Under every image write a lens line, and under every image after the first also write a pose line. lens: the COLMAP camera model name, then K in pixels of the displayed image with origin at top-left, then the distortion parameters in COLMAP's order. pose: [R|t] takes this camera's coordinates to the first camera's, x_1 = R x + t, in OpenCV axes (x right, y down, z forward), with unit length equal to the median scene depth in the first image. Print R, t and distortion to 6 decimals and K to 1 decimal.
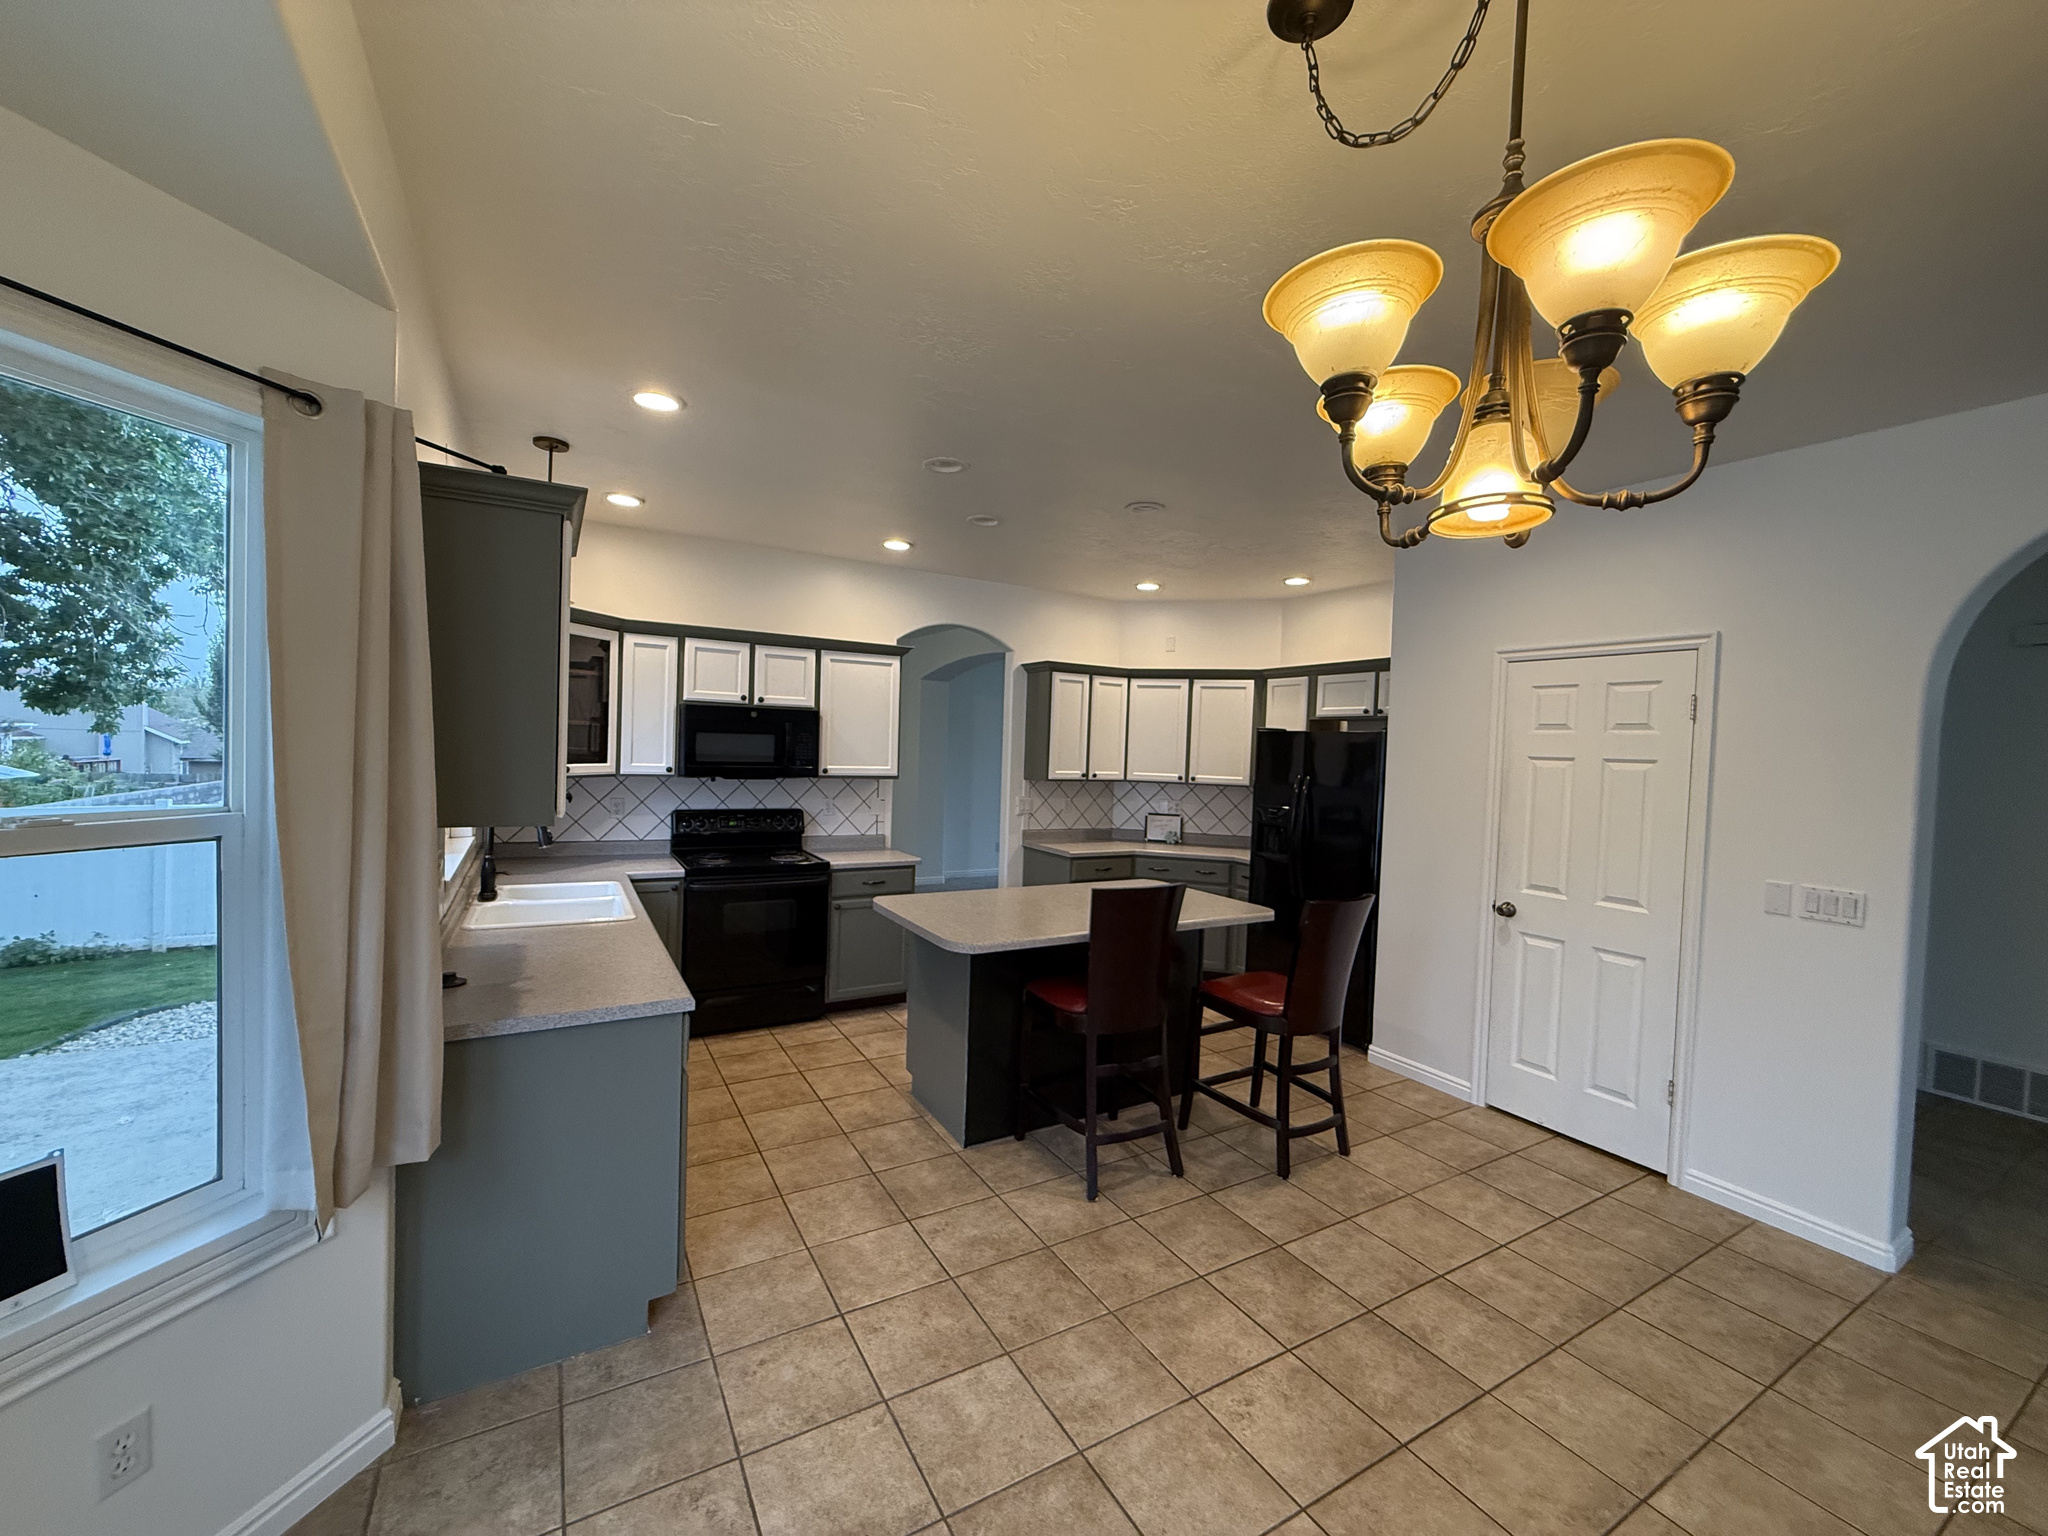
lens RADIAL K [[824.4, 0, 1029.8], [0, 824.4, 762.1], [0, 0, 1]] dist [0.004585, 0.001459]
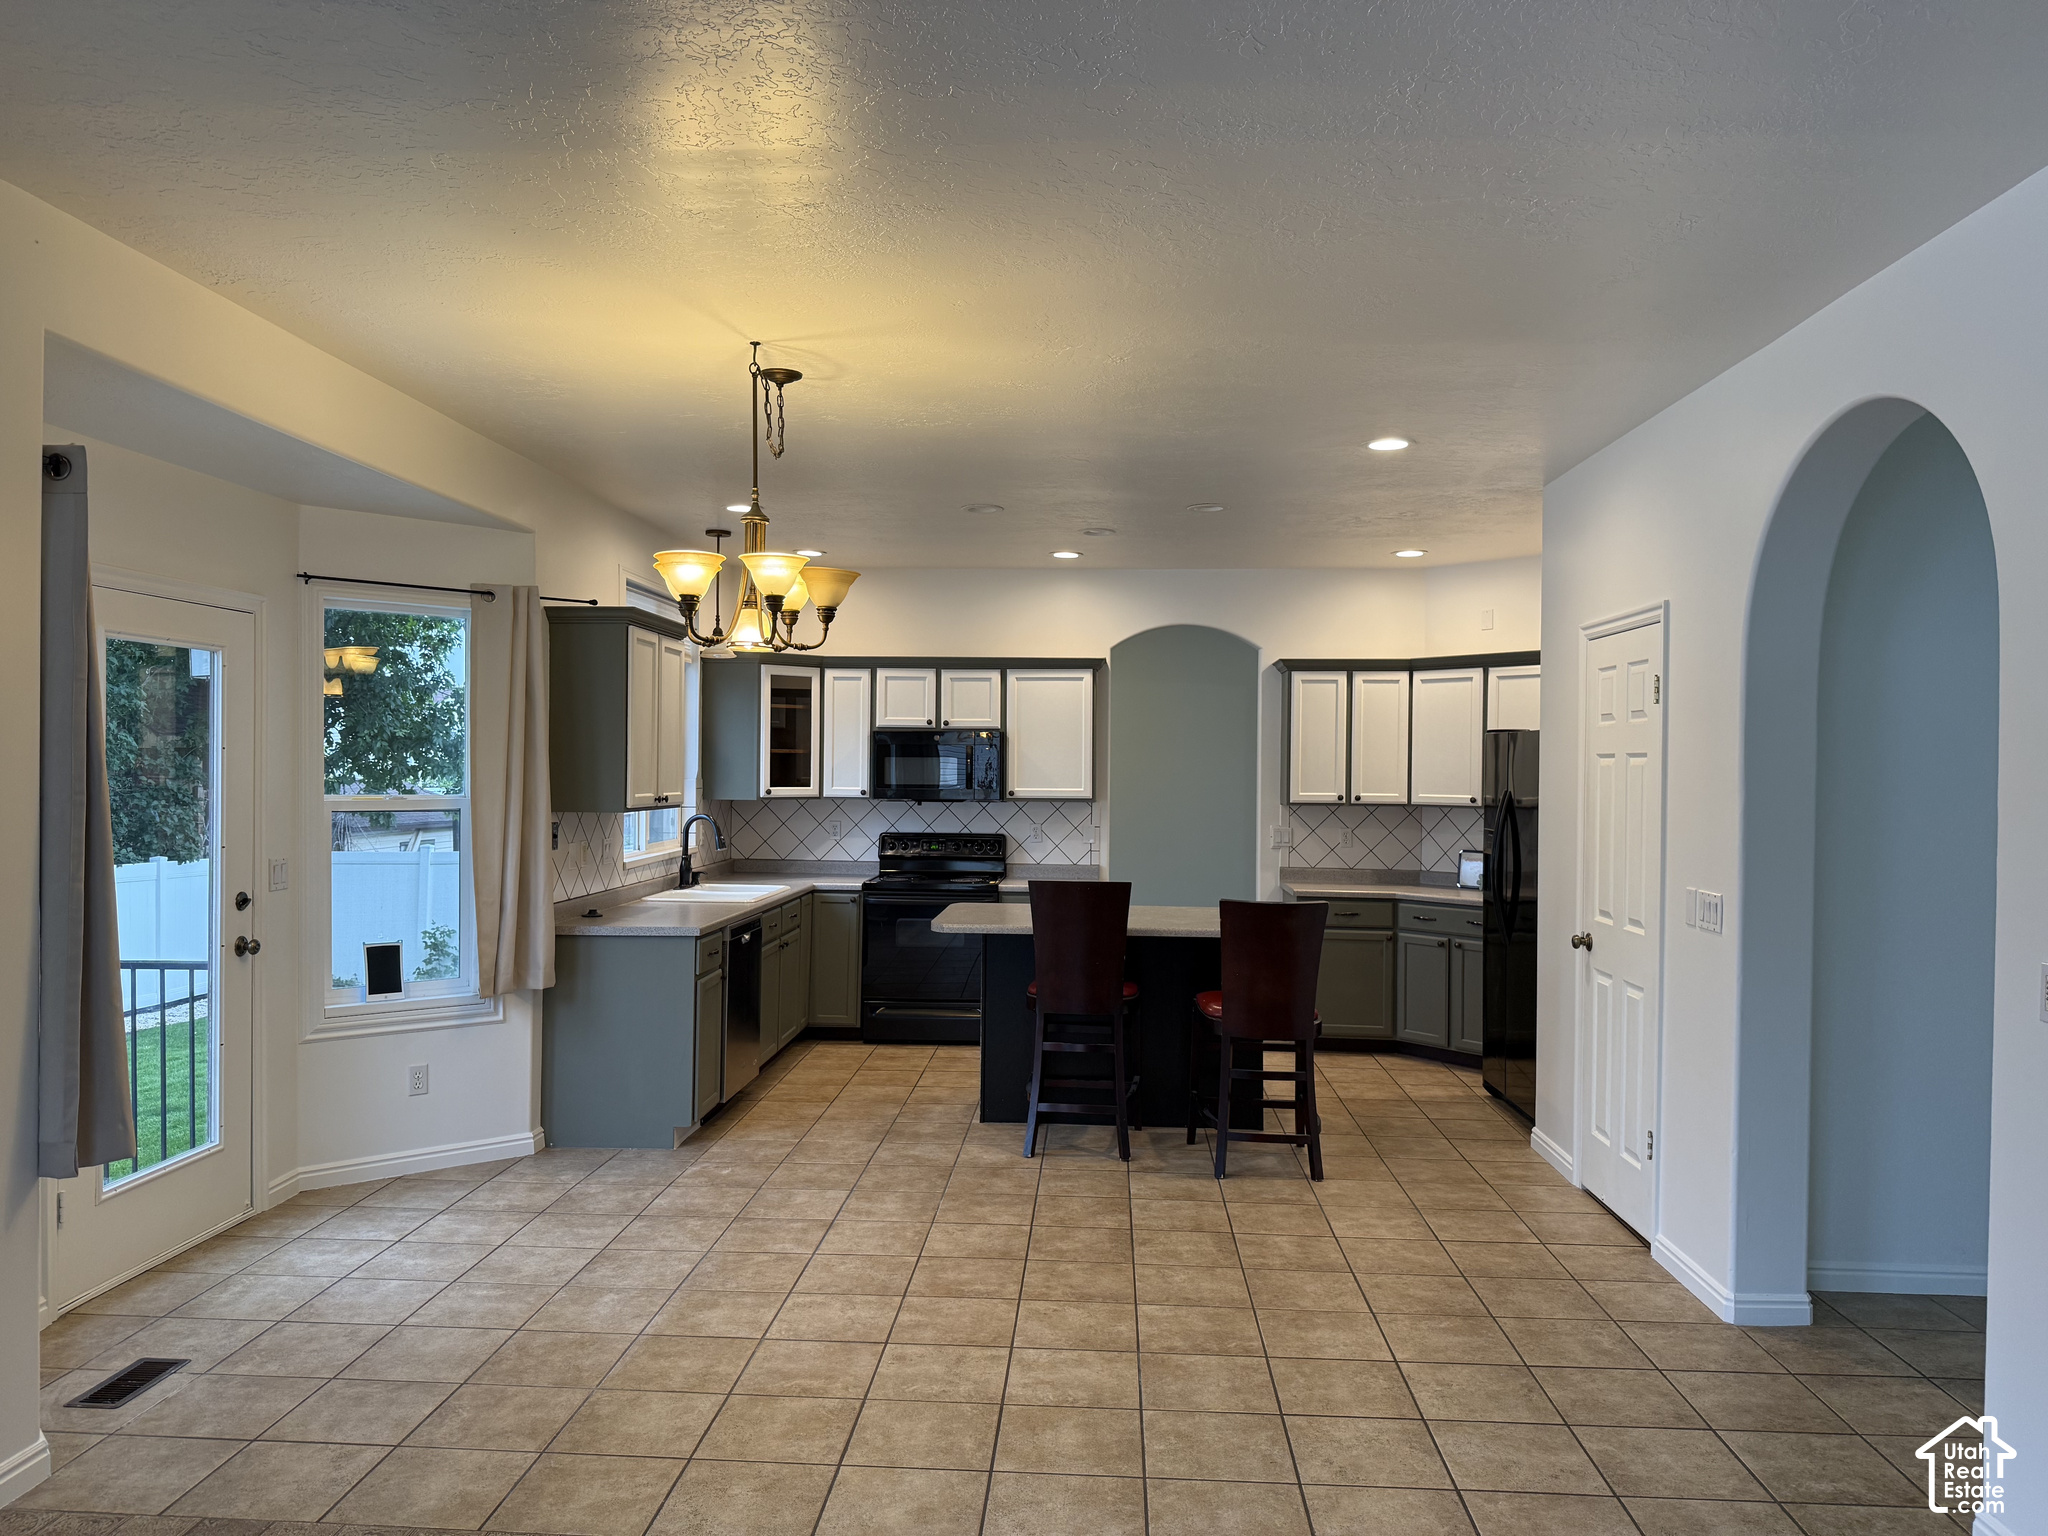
lens RADIAL K [[1454.5, 0, 1026.5], [0, 1454.5, 774.3], [0, 0, 1]] dist [0.048674, -0.051032]
pose [[0.824378, -0.024662, -0.565502, 0.791526], [0.007882, 0.999454, -0.032097, 0.046785], [0.565985, 0.022002, 0.824122, -0.427918]]
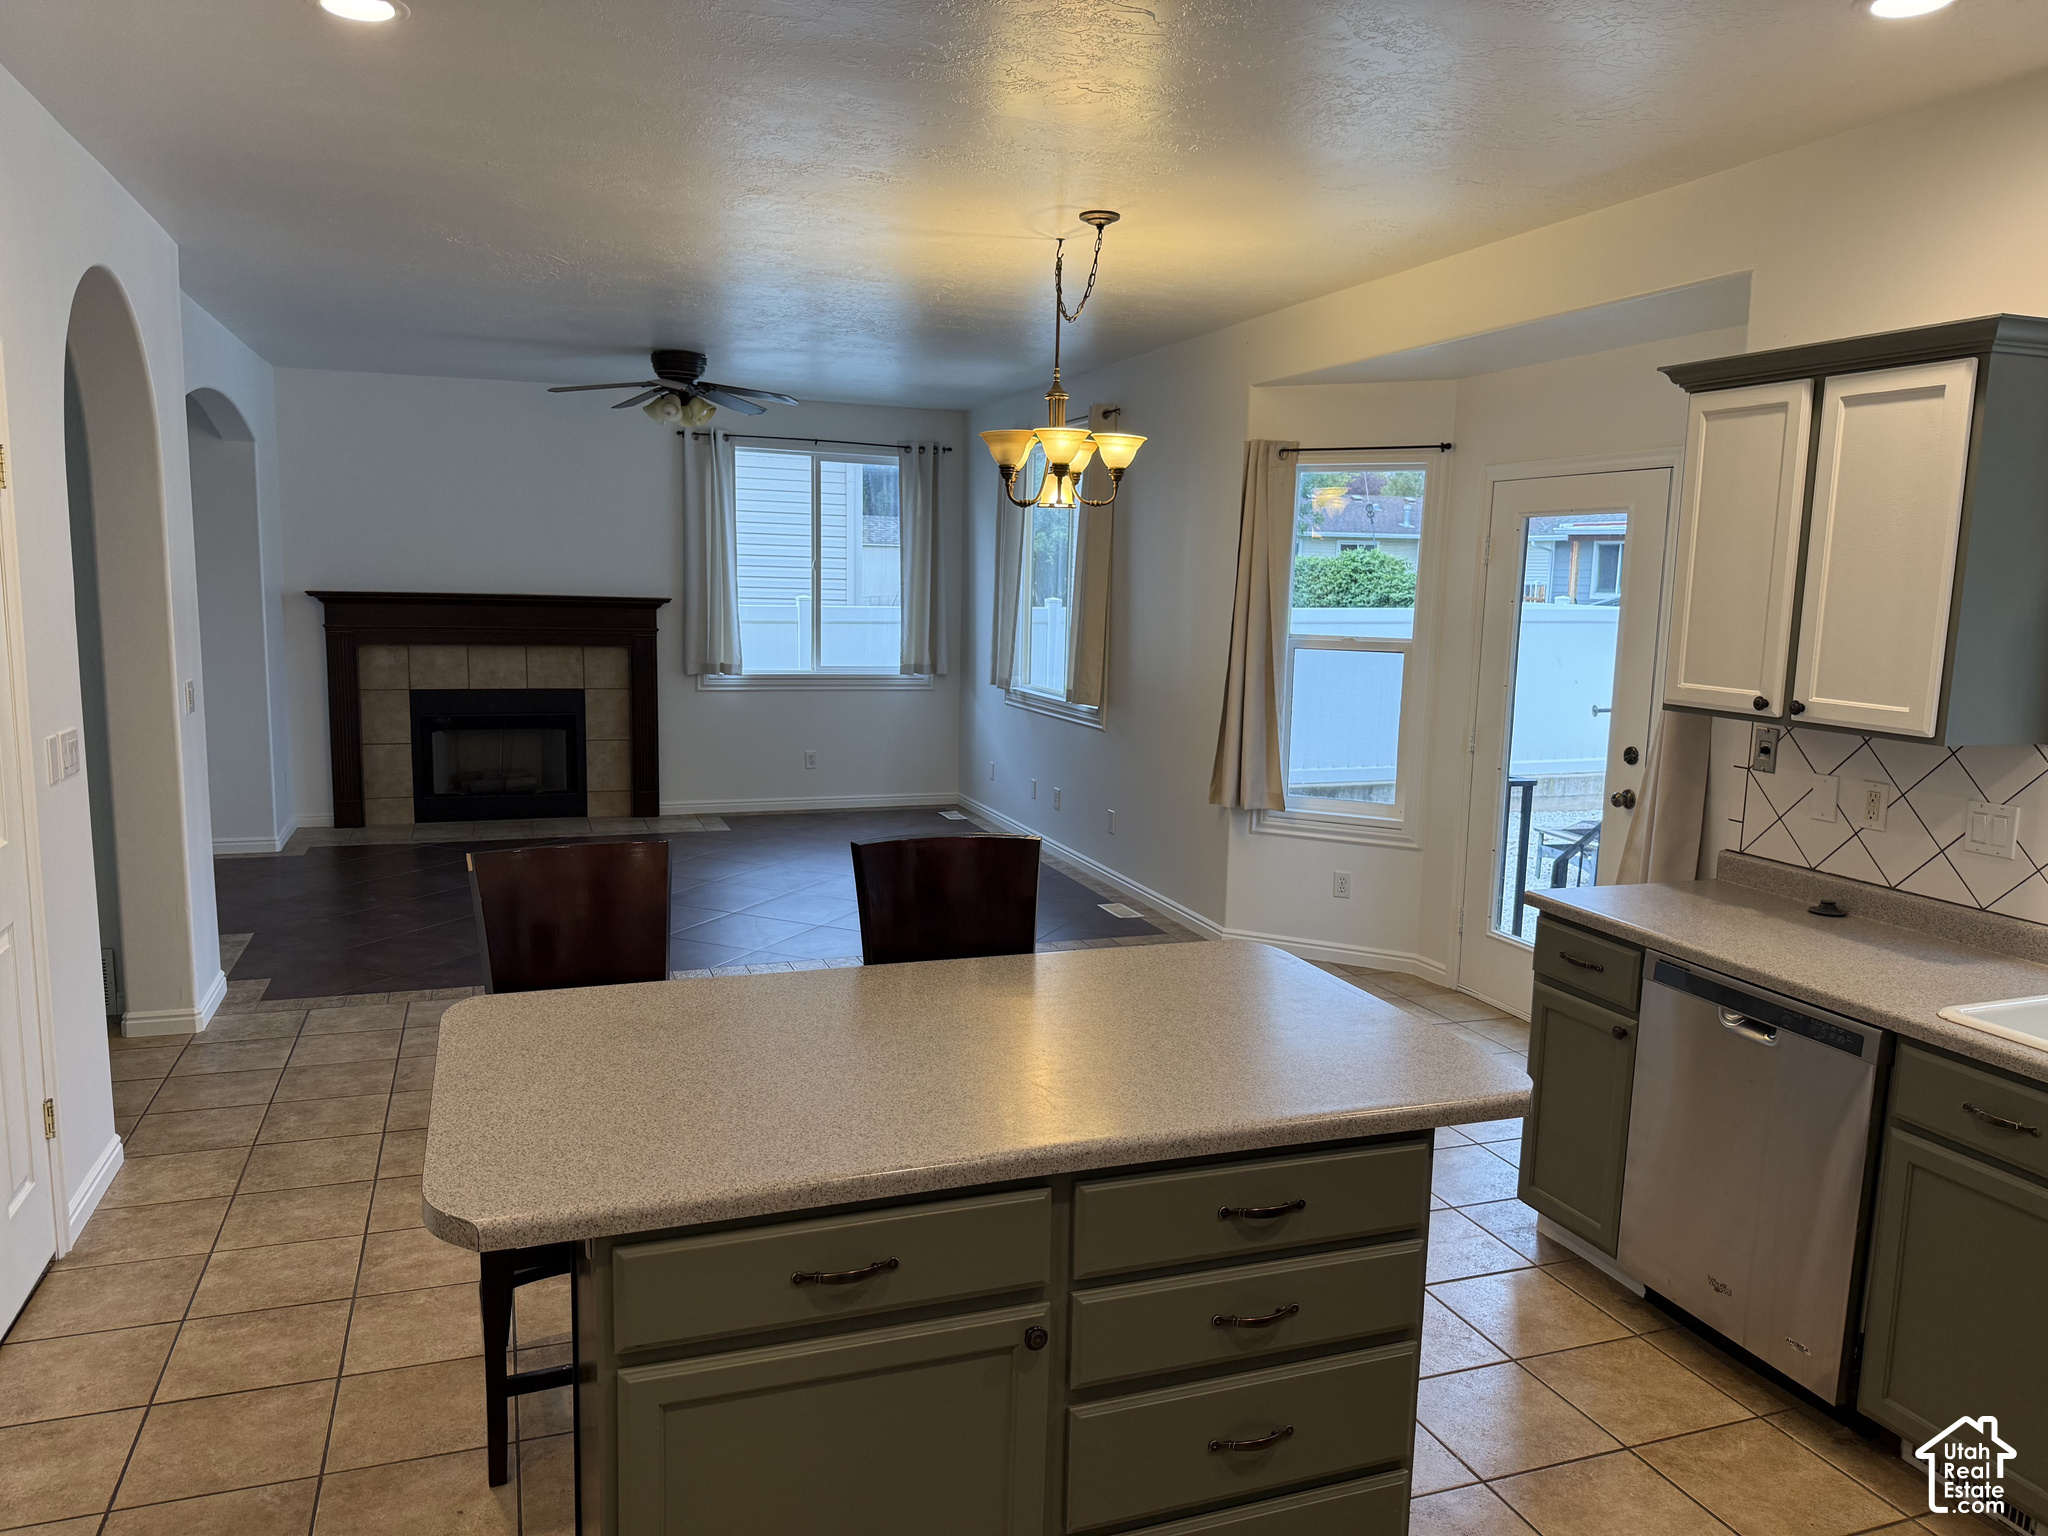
lens RADIAL K [[1454.5, 0, 1025.3], [0, 1454.5, 774.1], [0, 0, 1]] dist [0.048674, -0.051032]
pose [[-0.979262, -0.084827, 0.183987, -0.071568], [-0.053721, 0.984339, 0.167899, -0.048418], [-0.195348, 0.154533, -0.968483, 1.337389]]
